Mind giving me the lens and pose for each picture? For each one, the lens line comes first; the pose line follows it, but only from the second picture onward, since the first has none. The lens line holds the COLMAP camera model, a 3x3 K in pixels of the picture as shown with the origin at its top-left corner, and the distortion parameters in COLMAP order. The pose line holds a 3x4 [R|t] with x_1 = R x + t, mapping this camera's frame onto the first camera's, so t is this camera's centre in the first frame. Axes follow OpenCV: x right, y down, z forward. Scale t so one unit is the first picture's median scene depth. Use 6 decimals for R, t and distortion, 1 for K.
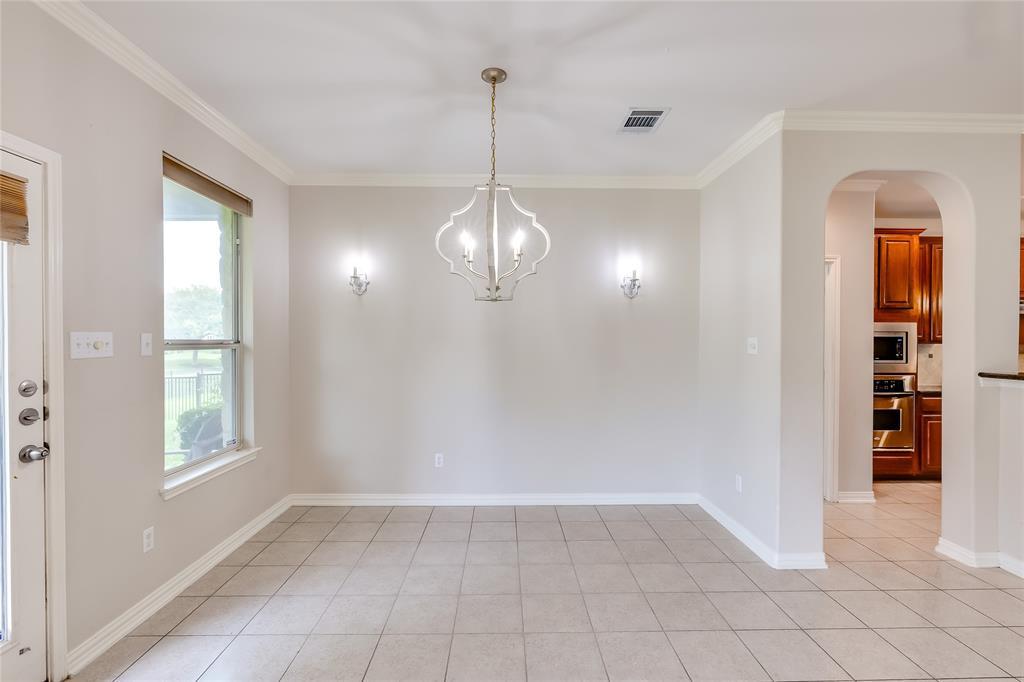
lens RADIAL K [[462.6, 0, 503.5], [0, 462.6, 339.8], [0, 0, 1]] dist [0.002012, 0.000213]
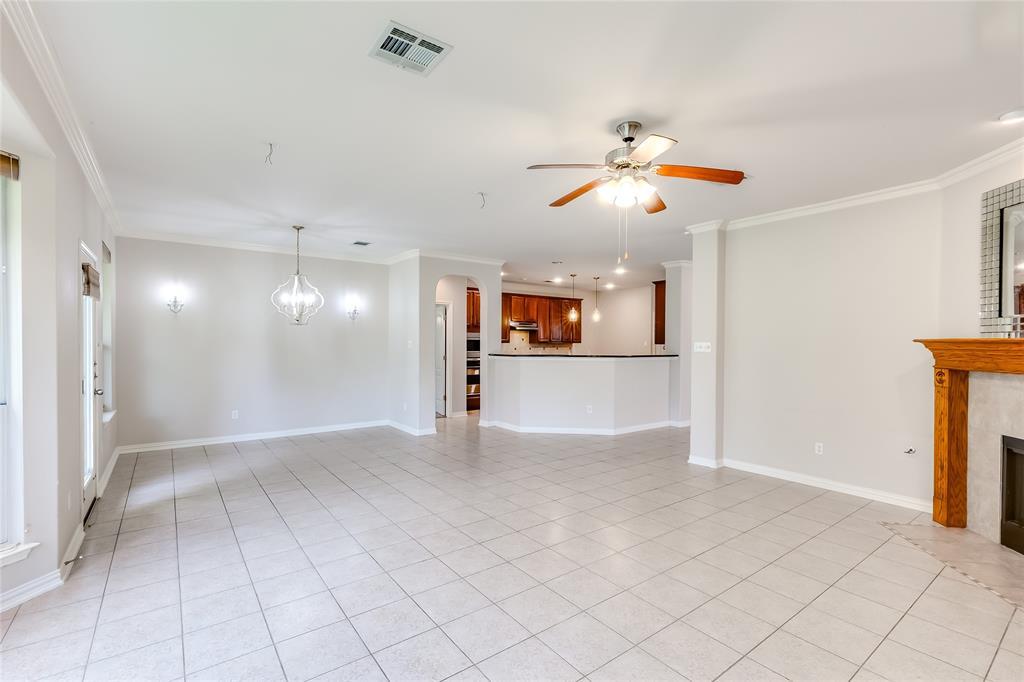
lens RADIAL K [[462.6, 0, 523.6], [0, 462.6, 342.5], [0, 0, 1]] dist [0.002012, 0.000213]
pose [[0.792853, -0.002660, 0.609407, -0.326387], [0.000592, 0.999993, 0.003594, -0.002003], [-0.609413, -0.002489, 0.792849, -0.923734]]
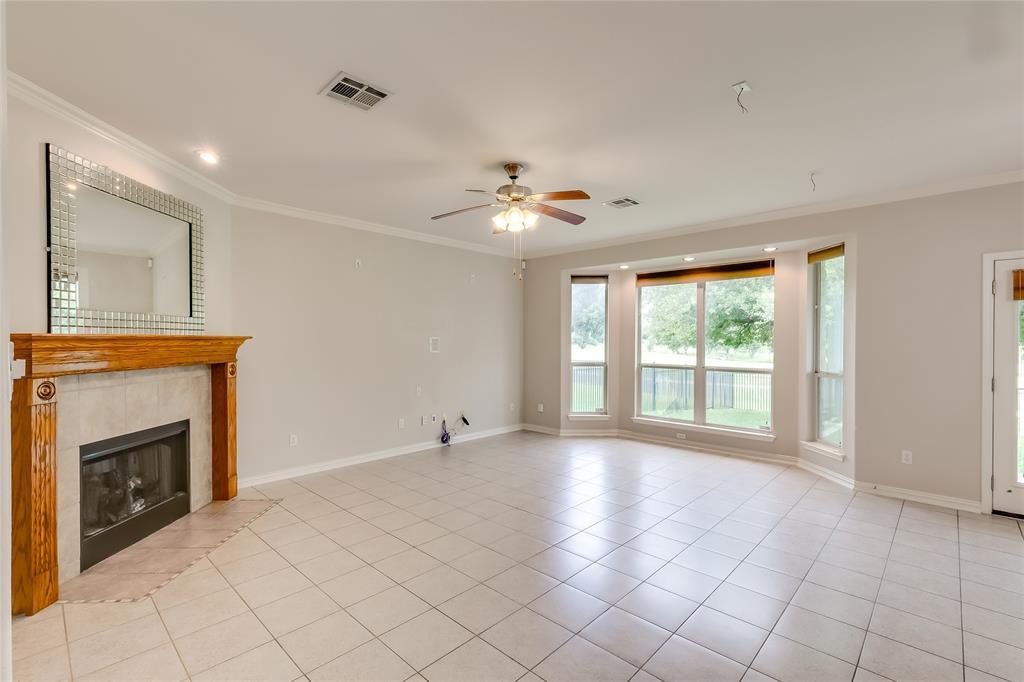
lens RADIAL K [[462.6, 0, 507.4], [0, 462.6, 342.1], [0, 0, 1]] dist [0.002012, 0.000213]
pose [[-0.708904, -0.004875, -0.705288, 0.954734], [-0.010976, 0.999931, 0.004121, -0.003523], [0.705220, 0.010663, -0.708909, 0.237248]]
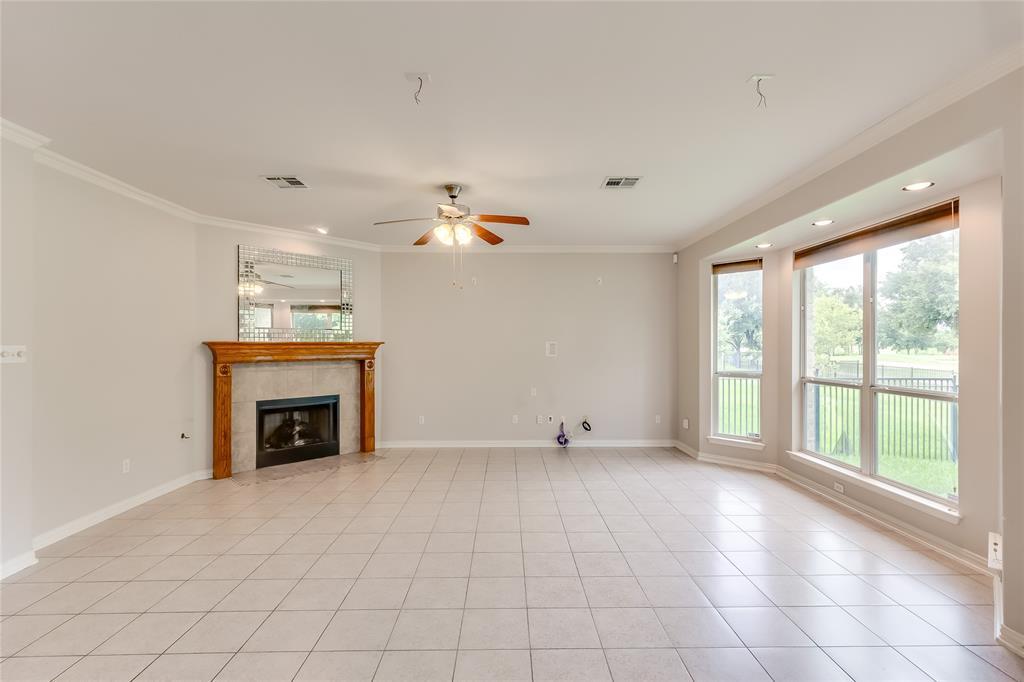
lens RADIAL K [[462.6, 0, 503.0], [0, 462.6, 338.2], [0, 0, 1]] dist [0.002012, 0.000213]
pose [[-0.999834, -0.006525, 0.016988, 0.144415], [-0.006672, 0.999941, -0.008622, -0.008573], [-0.016931, -0.008734, -0.999819, 0.615046]]
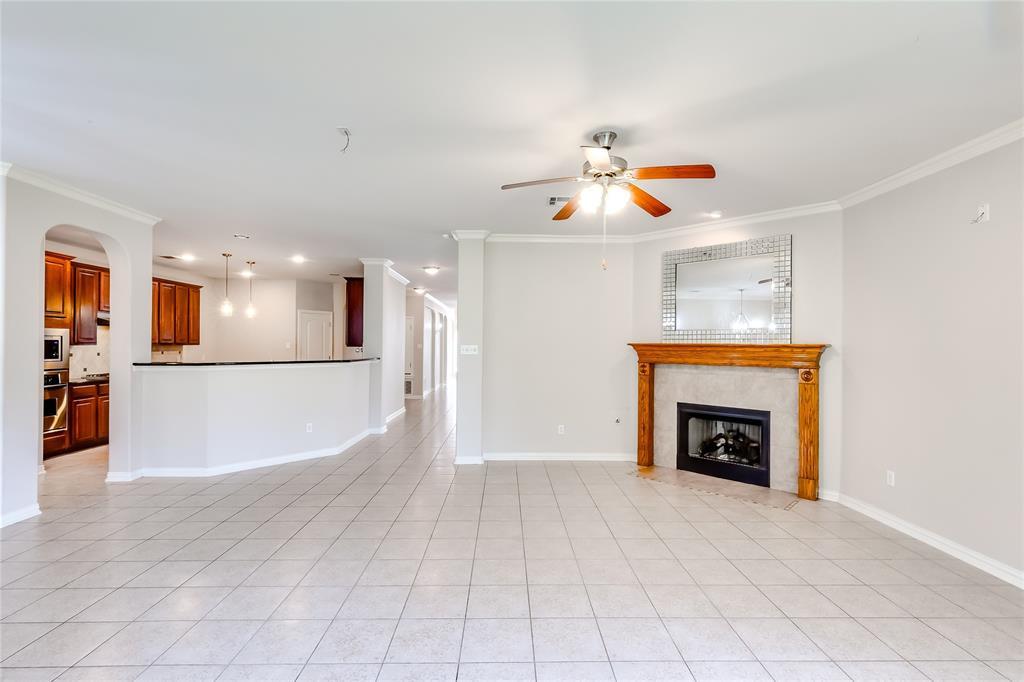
lens RADIAL K [[462.6, 0, 521.1], [0, 462.6, 343.8], [0, 0, 1]] dist [0.002012, 0.000213]
pose [[-0.018169, -0.002772, 0.999831, -0.500498], [-0.004330, 0.999987, 0.002694, -0.006075], [-0.999826, -0.004280, -0.018181, -0.272749]]
